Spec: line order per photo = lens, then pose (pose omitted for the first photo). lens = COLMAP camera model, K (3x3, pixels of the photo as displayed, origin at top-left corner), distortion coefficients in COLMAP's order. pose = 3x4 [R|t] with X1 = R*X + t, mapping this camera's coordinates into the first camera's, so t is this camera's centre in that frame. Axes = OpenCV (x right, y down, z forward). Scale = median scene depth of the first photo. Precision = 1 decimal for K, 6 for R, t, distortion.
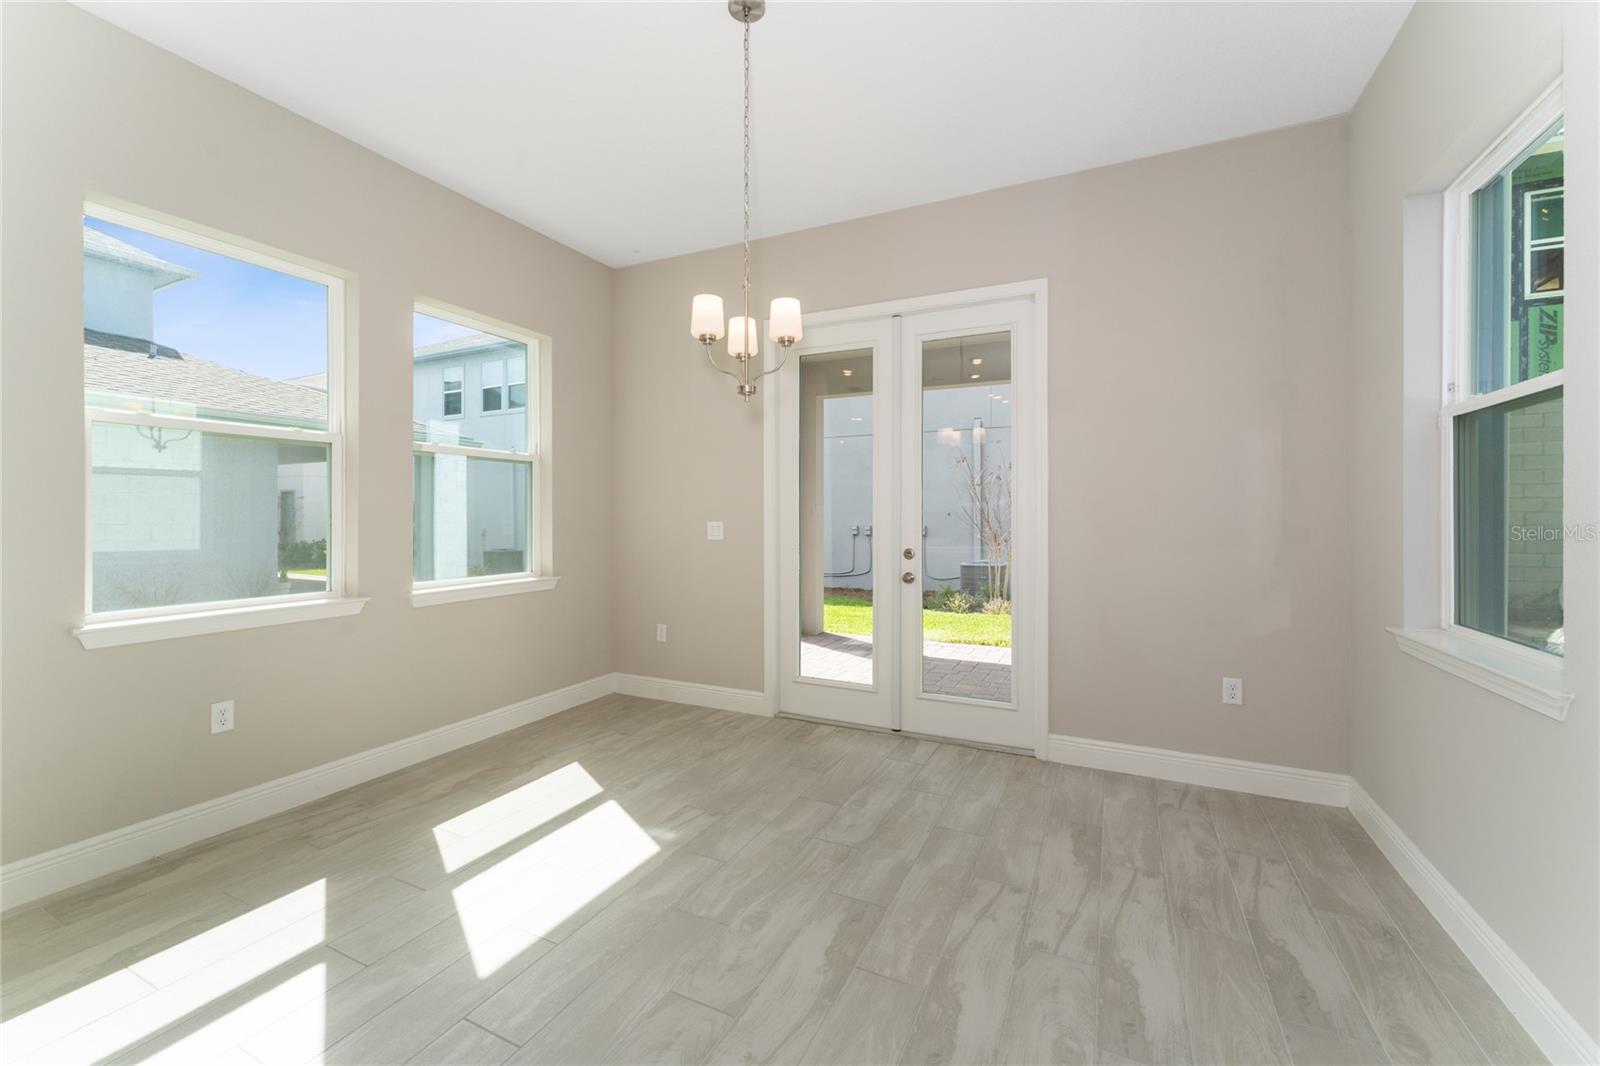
lens RADIAL K [[636.9, 0, 798.2], [0, 636.9, 519.7], [0, 0, 1]] dist [-0.000640, -0.000153]
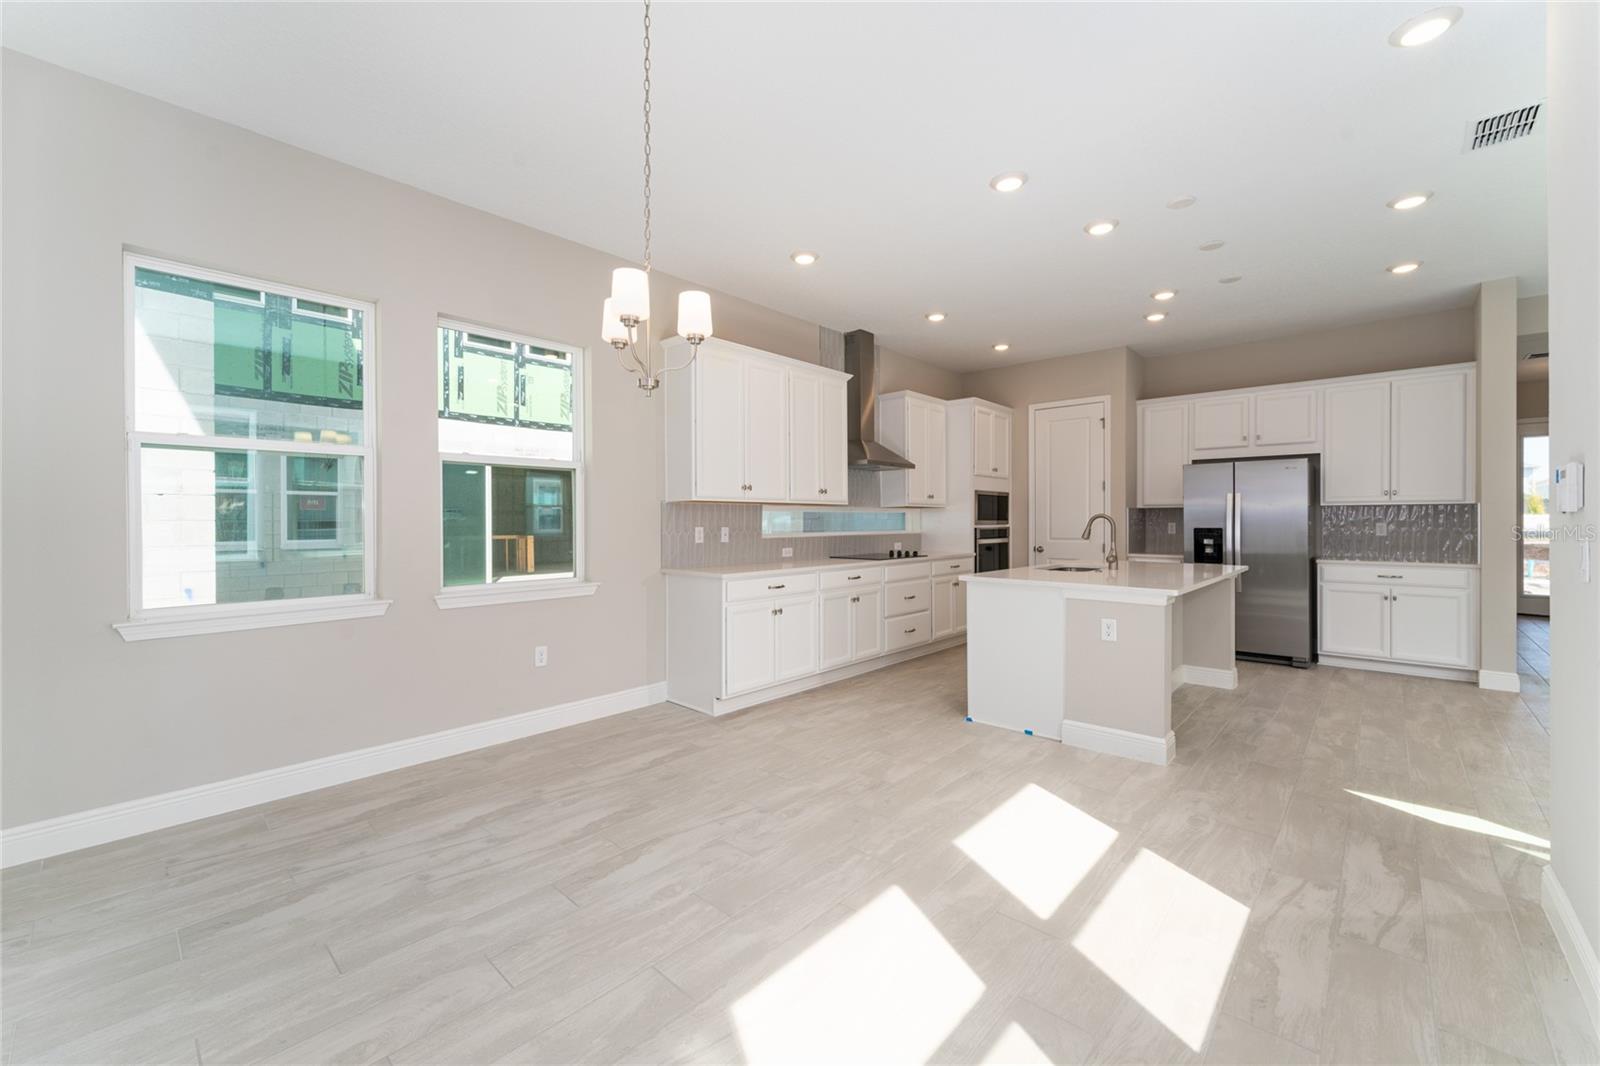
lens RADIAL K [[636.9, 0, 798.2], [0, 636.9, 519.7], [0, 0, 1]] dist [-0.000640, -0.000153]
pose [[-0.959646, 0.003772, 0.281187, -0.533774], [0.004590, 0.999987, 0.002253, -0.009468], [-0.281175, 0.003453, -0.959650, 1.790651]]
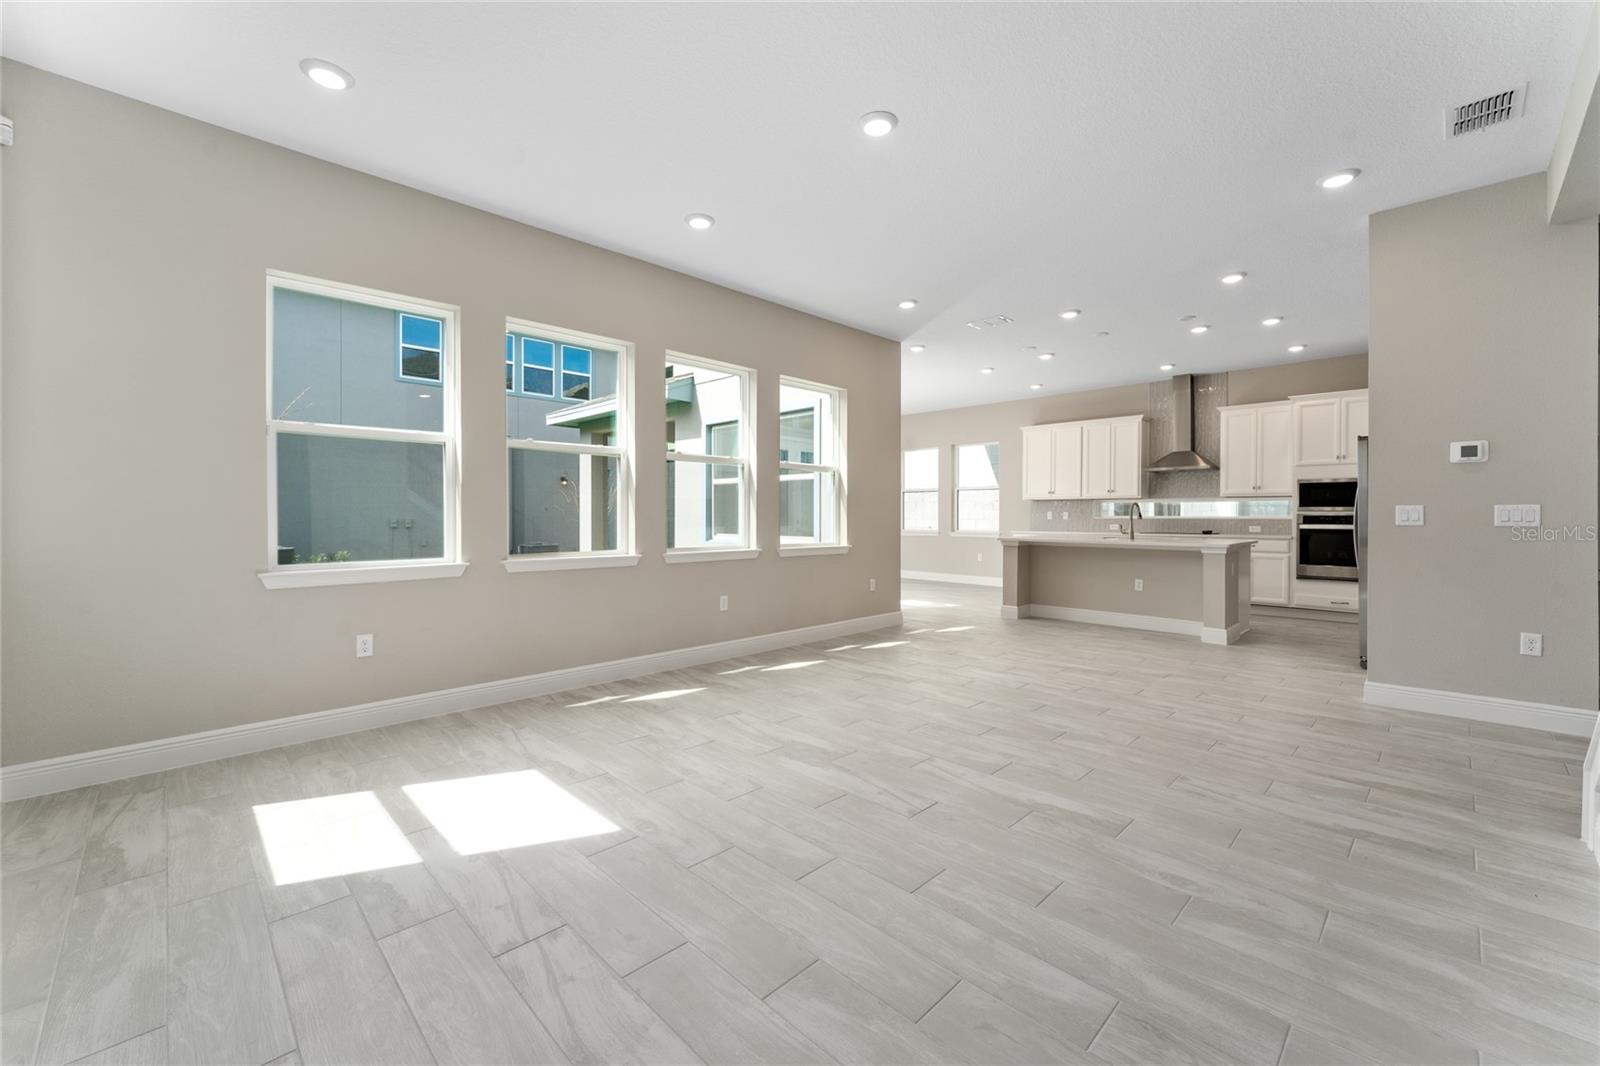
lens RADIAL K [[636.9, 0, 798.2], [0, 636.9, 519.7], [0, 0, 1]] dist [-0.000640, -0.000153]
pose [[0.317136, -0.005810, 0.948362, -4.412041], [0.001936, 0.999983, 0.005479, 0.046141], [-0.948378, 0.000098, 0.317141, 0.096831]]
